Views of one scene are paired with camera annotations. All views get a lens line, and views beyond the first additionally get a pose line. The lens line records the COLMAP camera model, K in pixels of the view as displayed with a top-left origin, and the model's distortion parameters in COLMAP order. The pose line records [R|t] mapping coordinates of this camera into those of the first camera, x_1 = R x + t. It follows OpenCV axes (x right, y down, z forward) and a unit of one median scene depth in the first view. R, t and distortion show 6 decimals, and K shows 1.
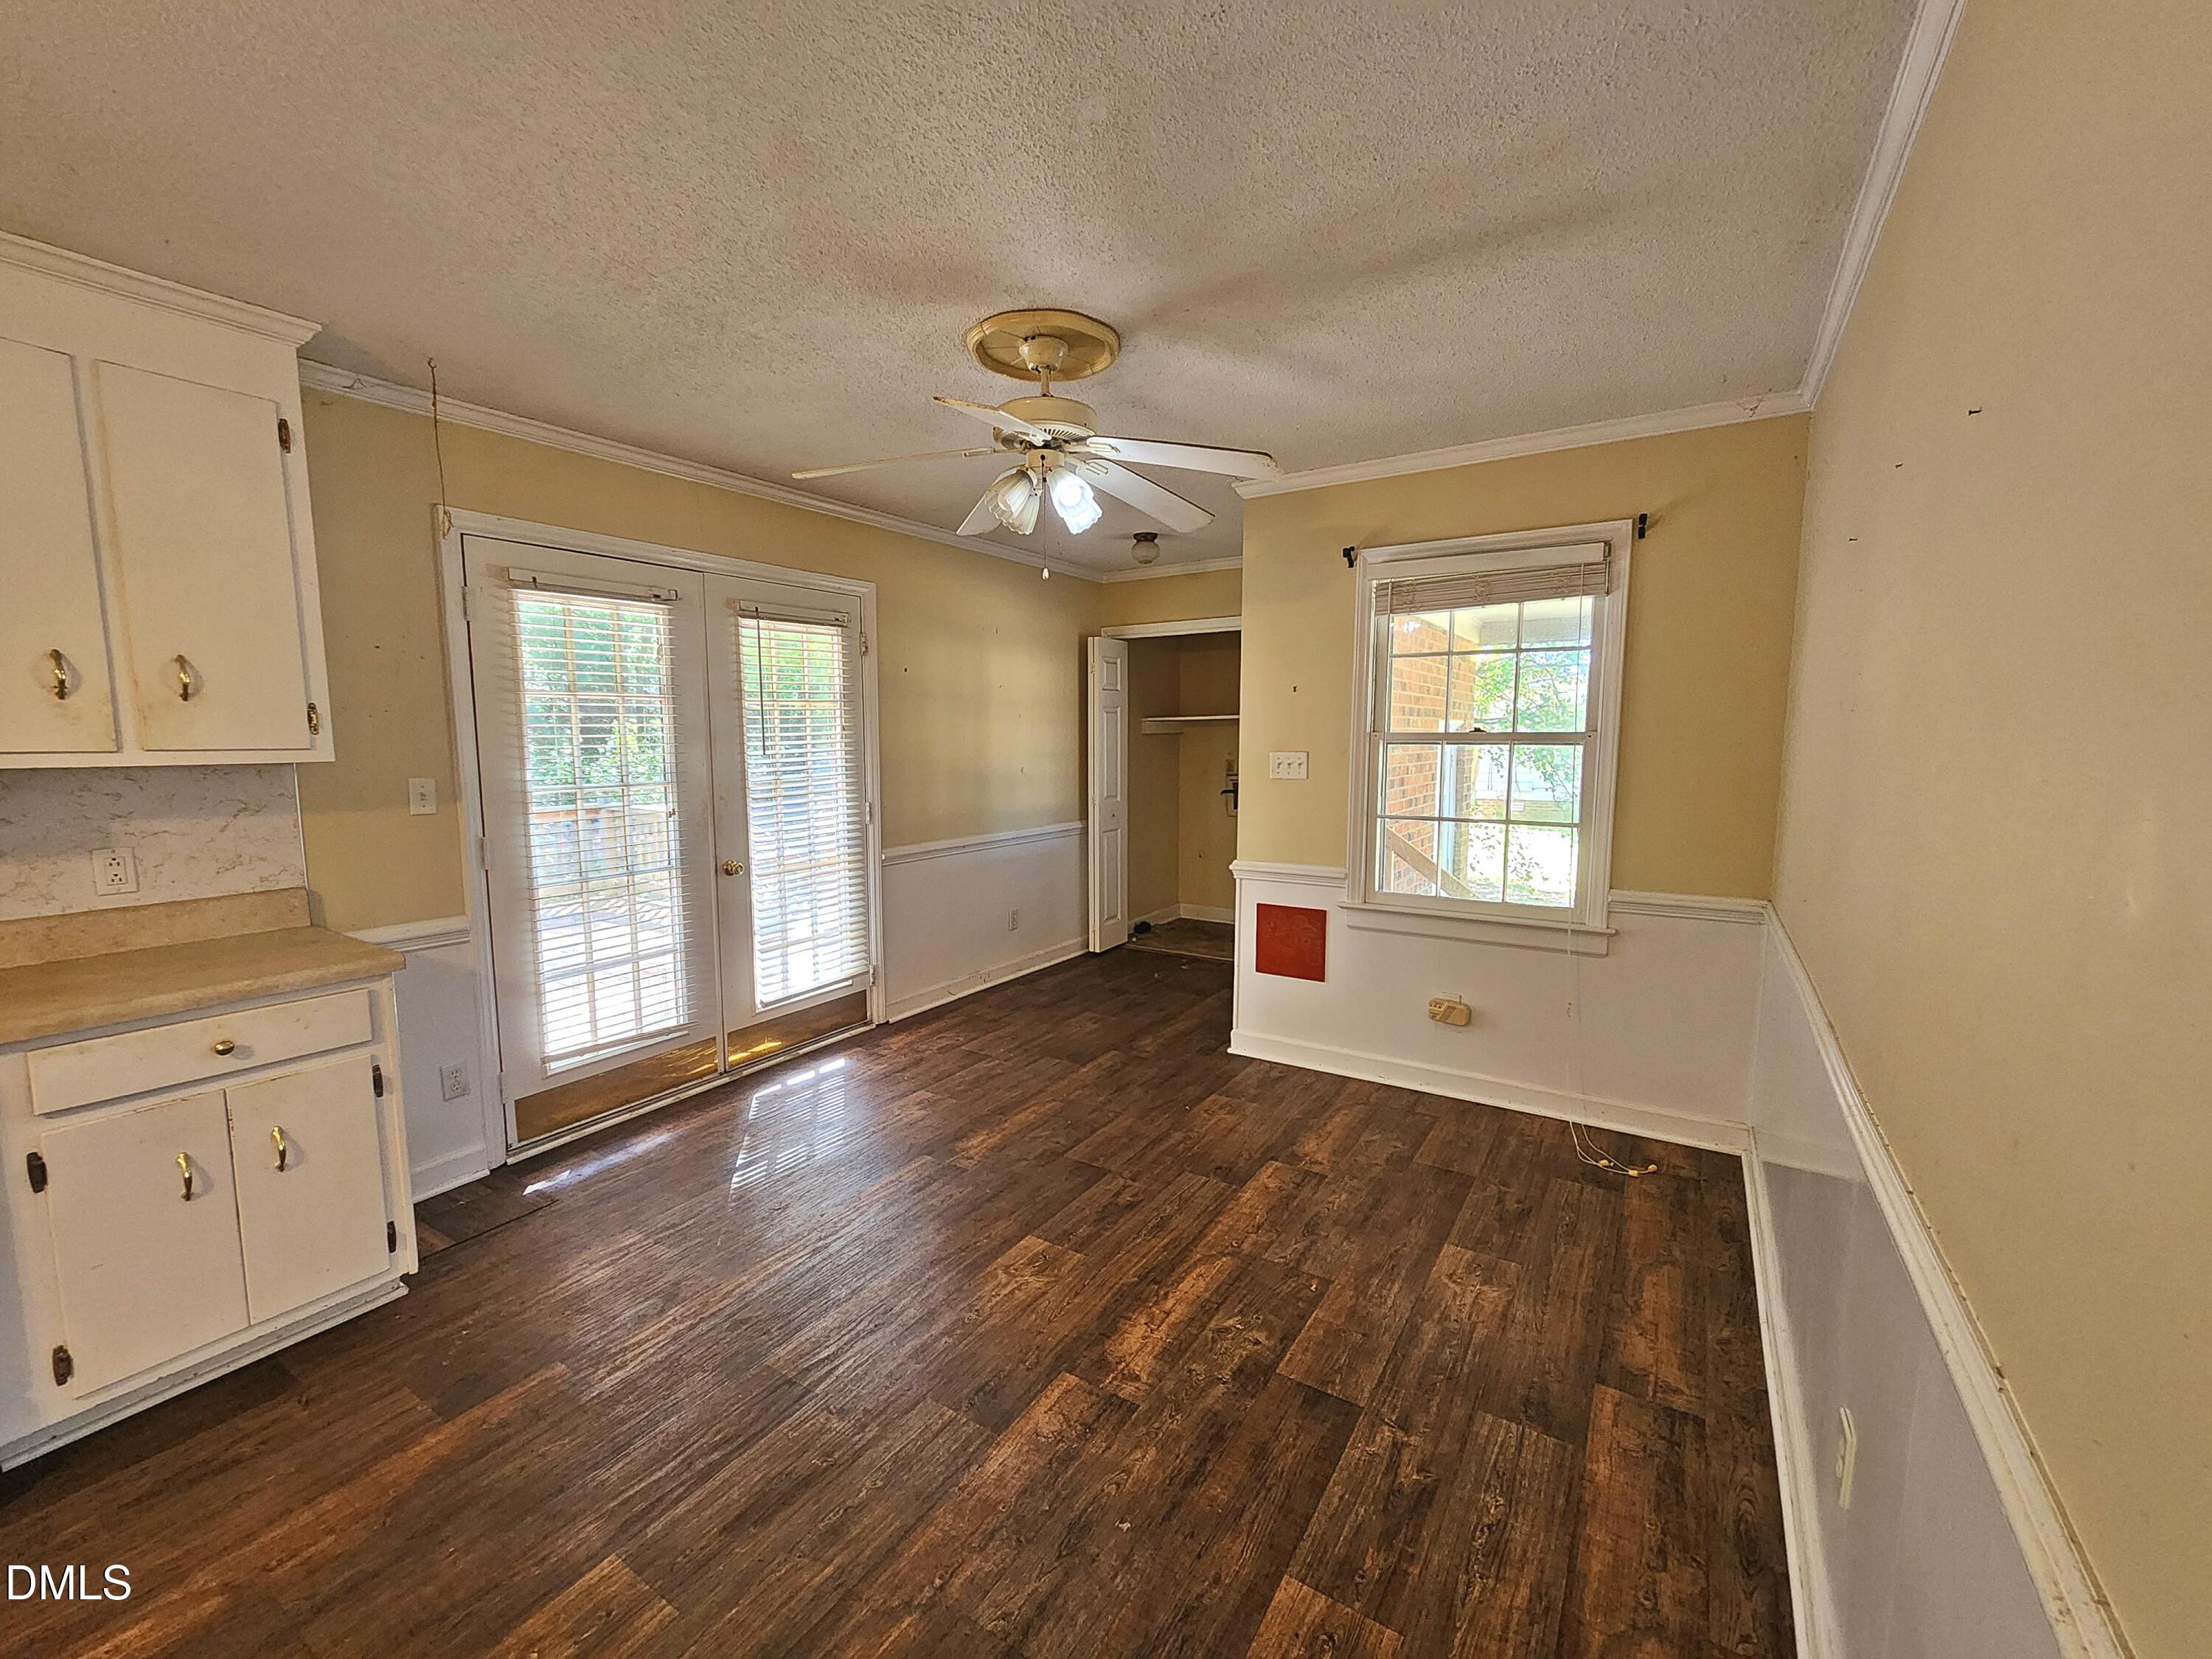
lens RADIAL K [[905.1, 0, 1104.3], [0, 905.1, 824.7], [0, 0, 1]] dist [0.001049, -0.002611]
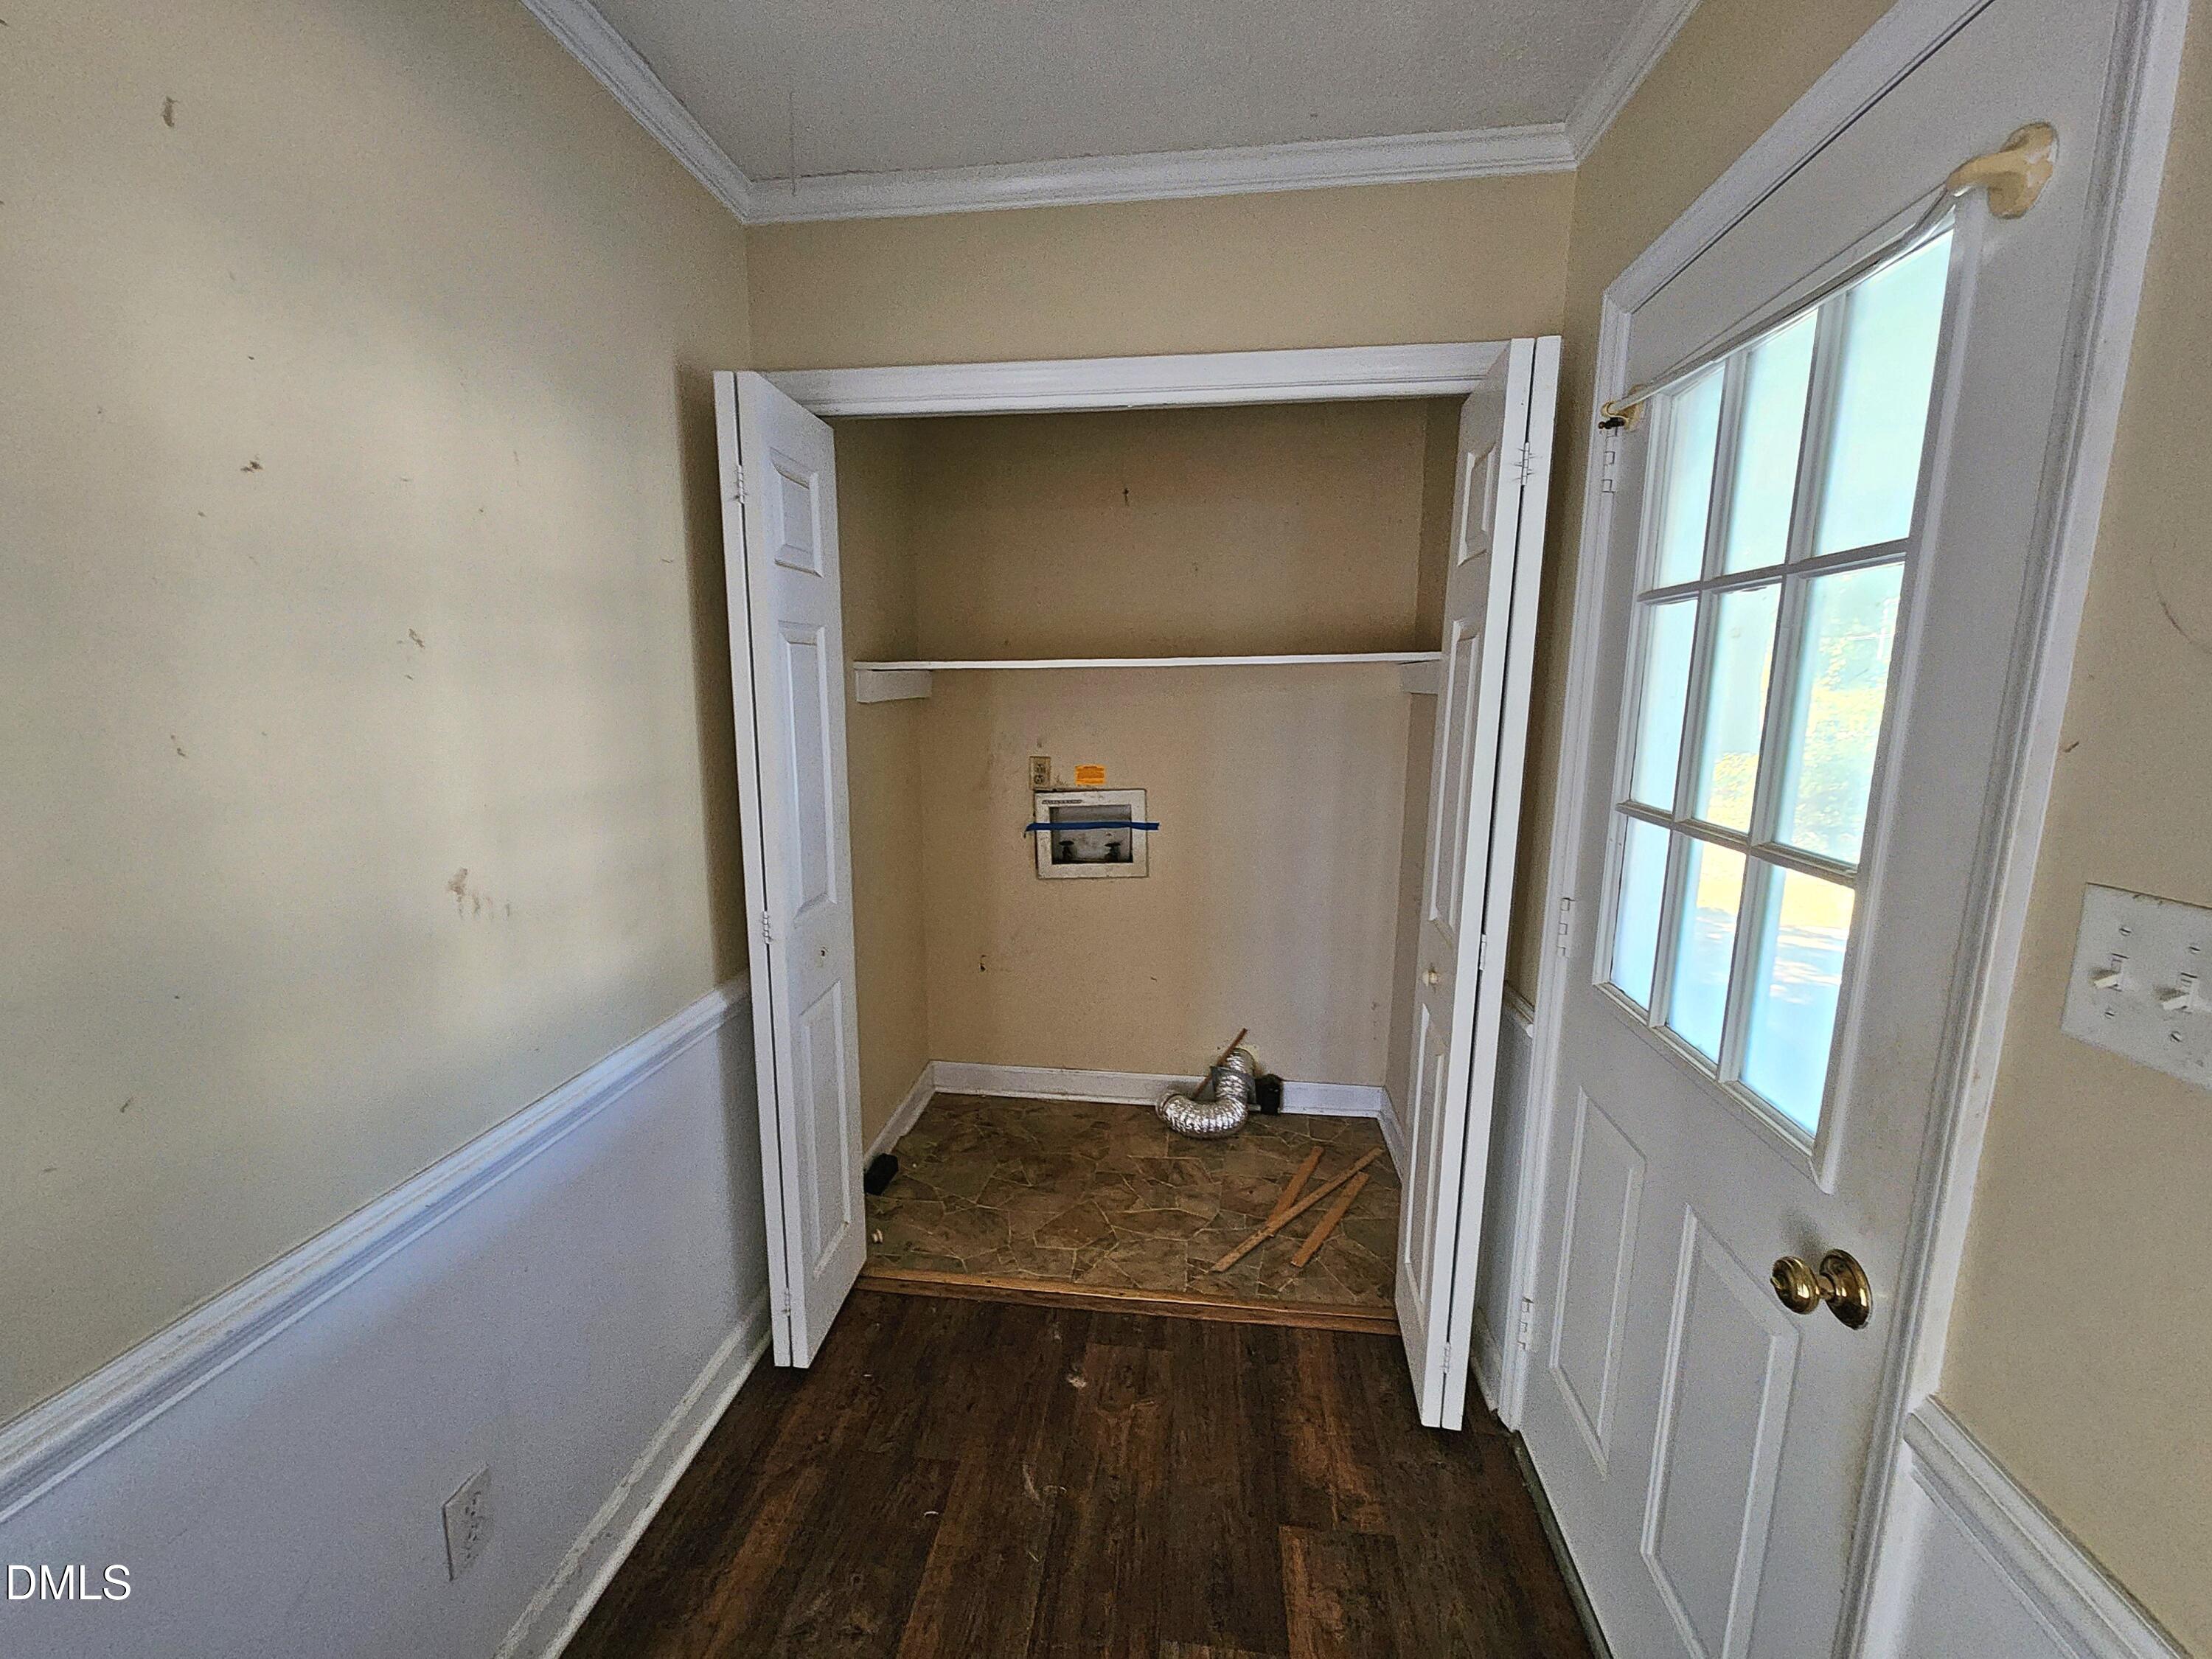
lens RADIAL K [[905.1, 0, 1061.2], [0, 905.1, 843.0], [0, 0, 1]] dist [0.001049, -0.002611]
pose [[0.901502, -0.063456, 0.428098, -0.050888], [0.038884, 0.997068, 0.065909, -0.070780], [-0.431025, -0.042771, 0.901326, 0.670077]]
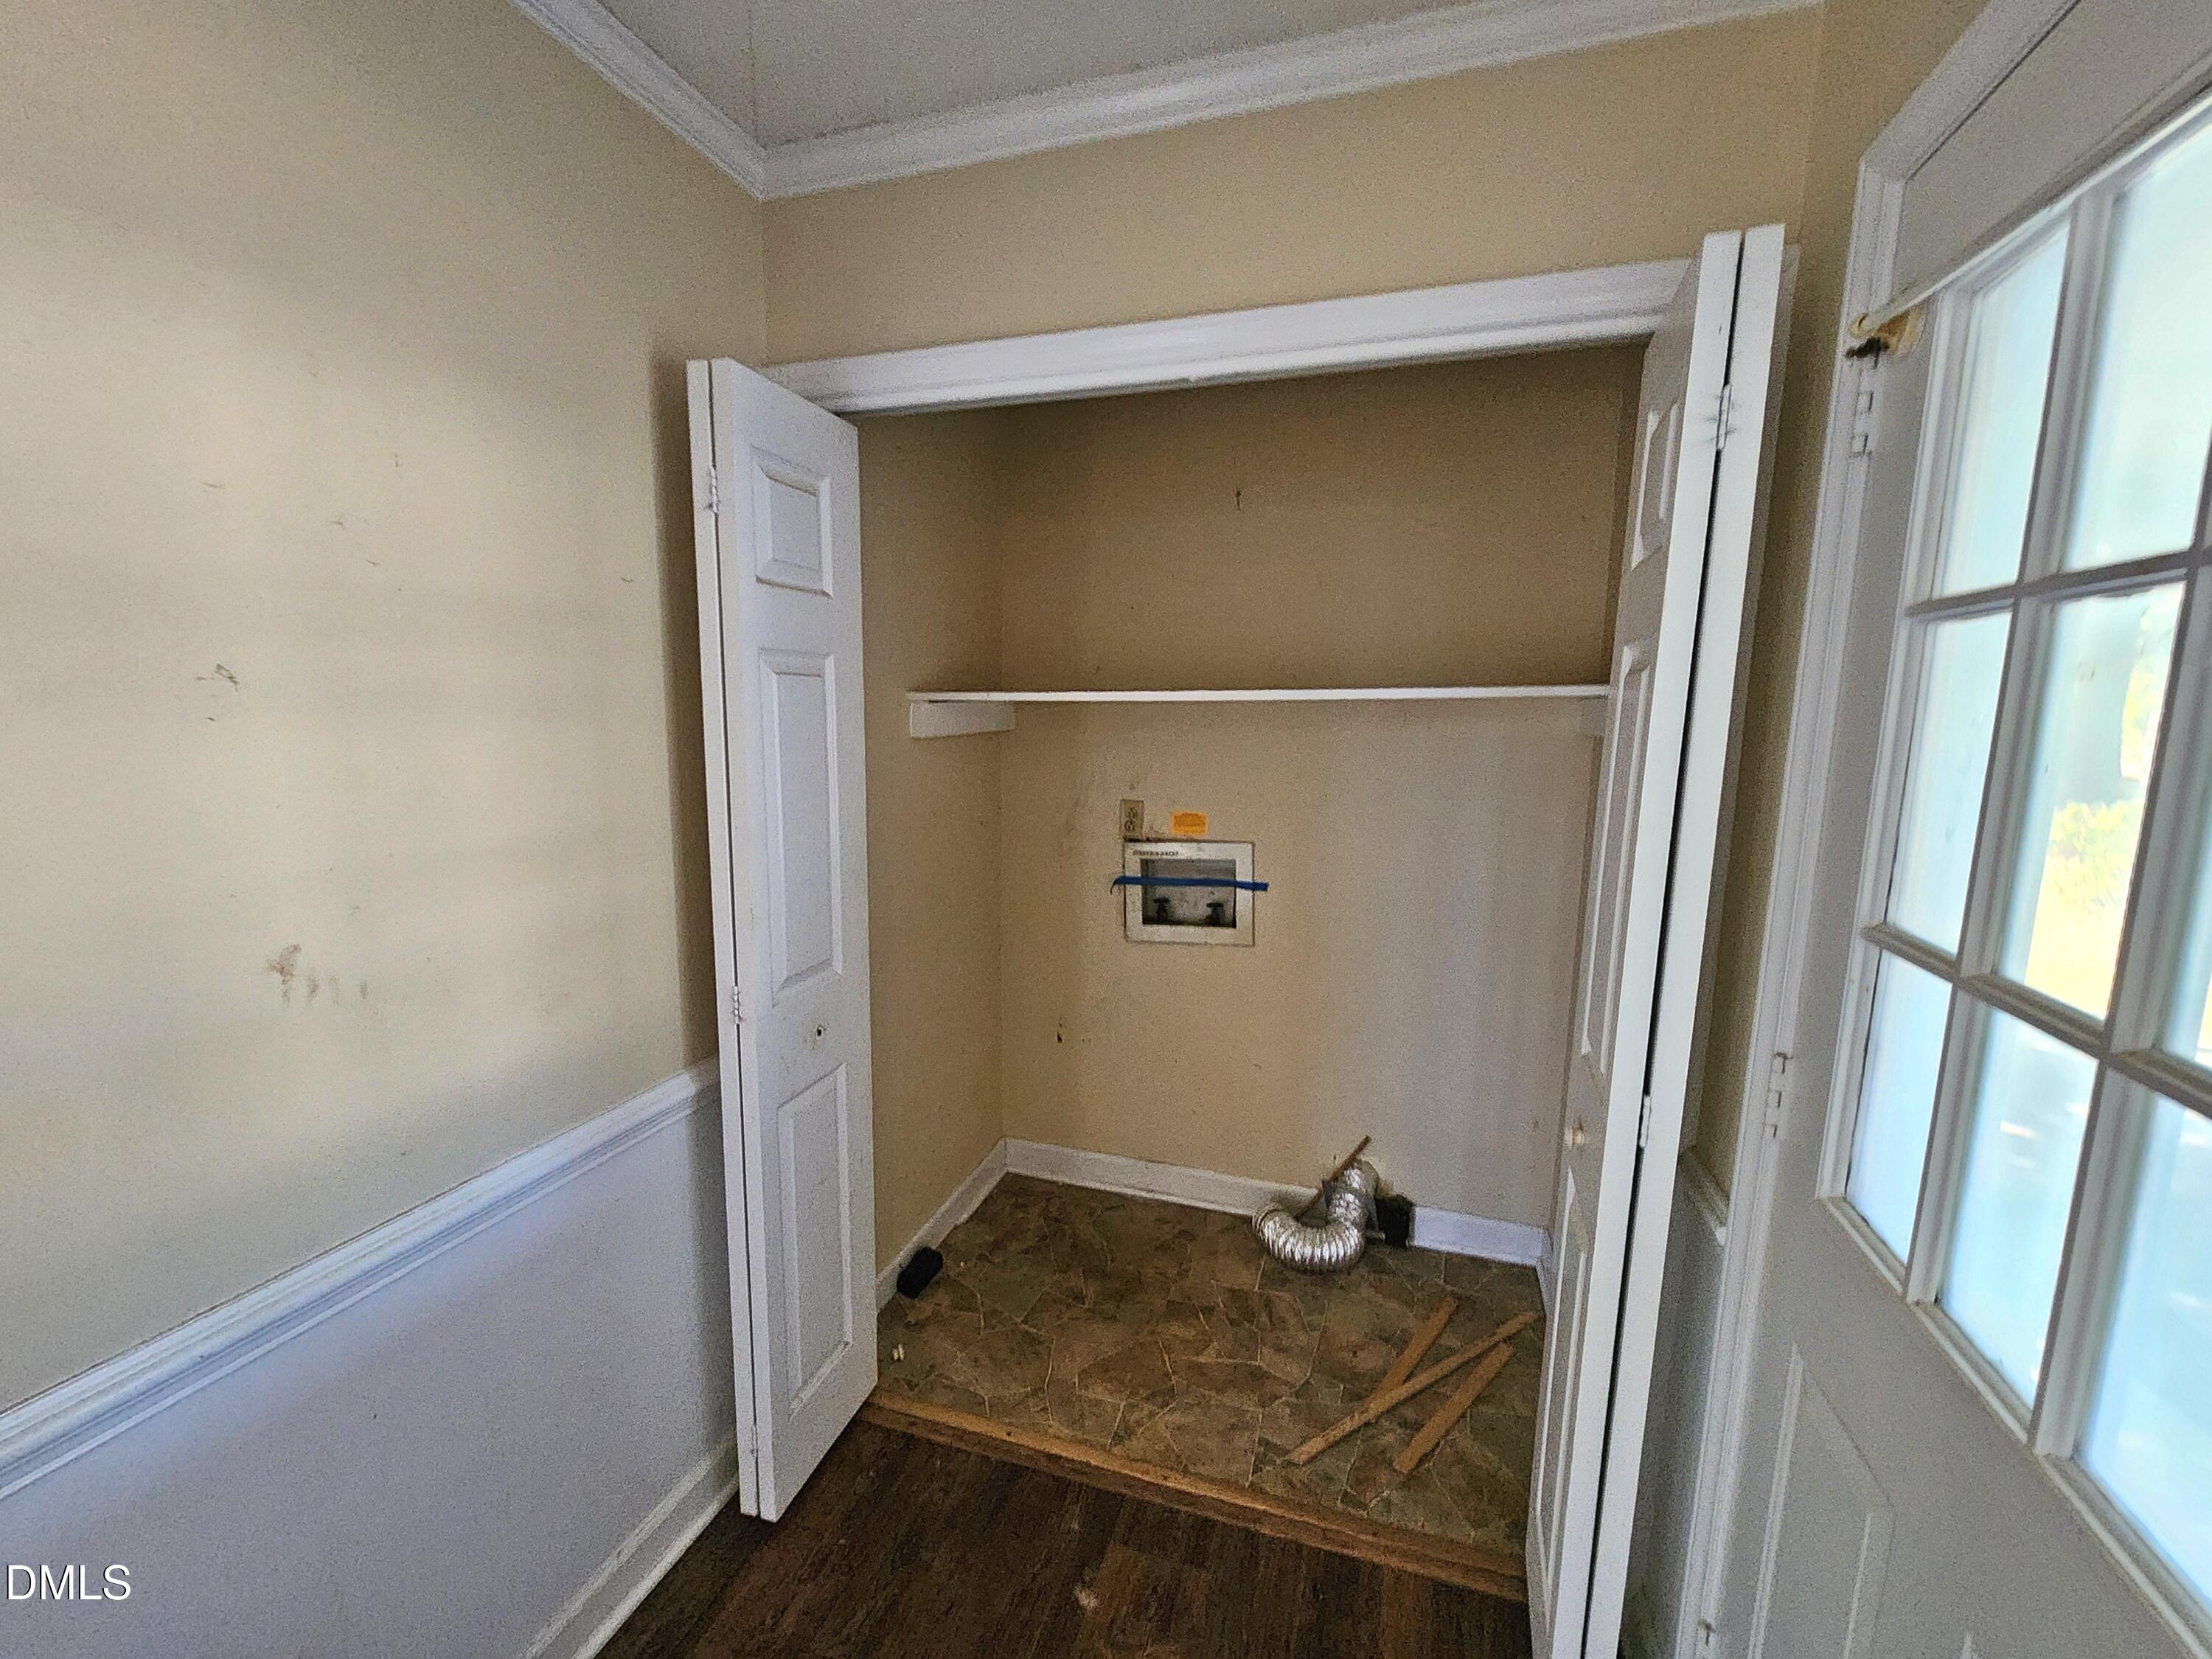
lens RADIAL K [[905.1, 0, 1095.9], [0, 905.1, 840.7], [0, 0, 1]] dist [0.001049, -0.002611]
pose [[0.966347, -0.018619, 0.256566, 0.022672], [0.009285, 0.999252, 0.037544, -0.082322], [-0.257073, -0.033898, 0.965797, 0.709923]]
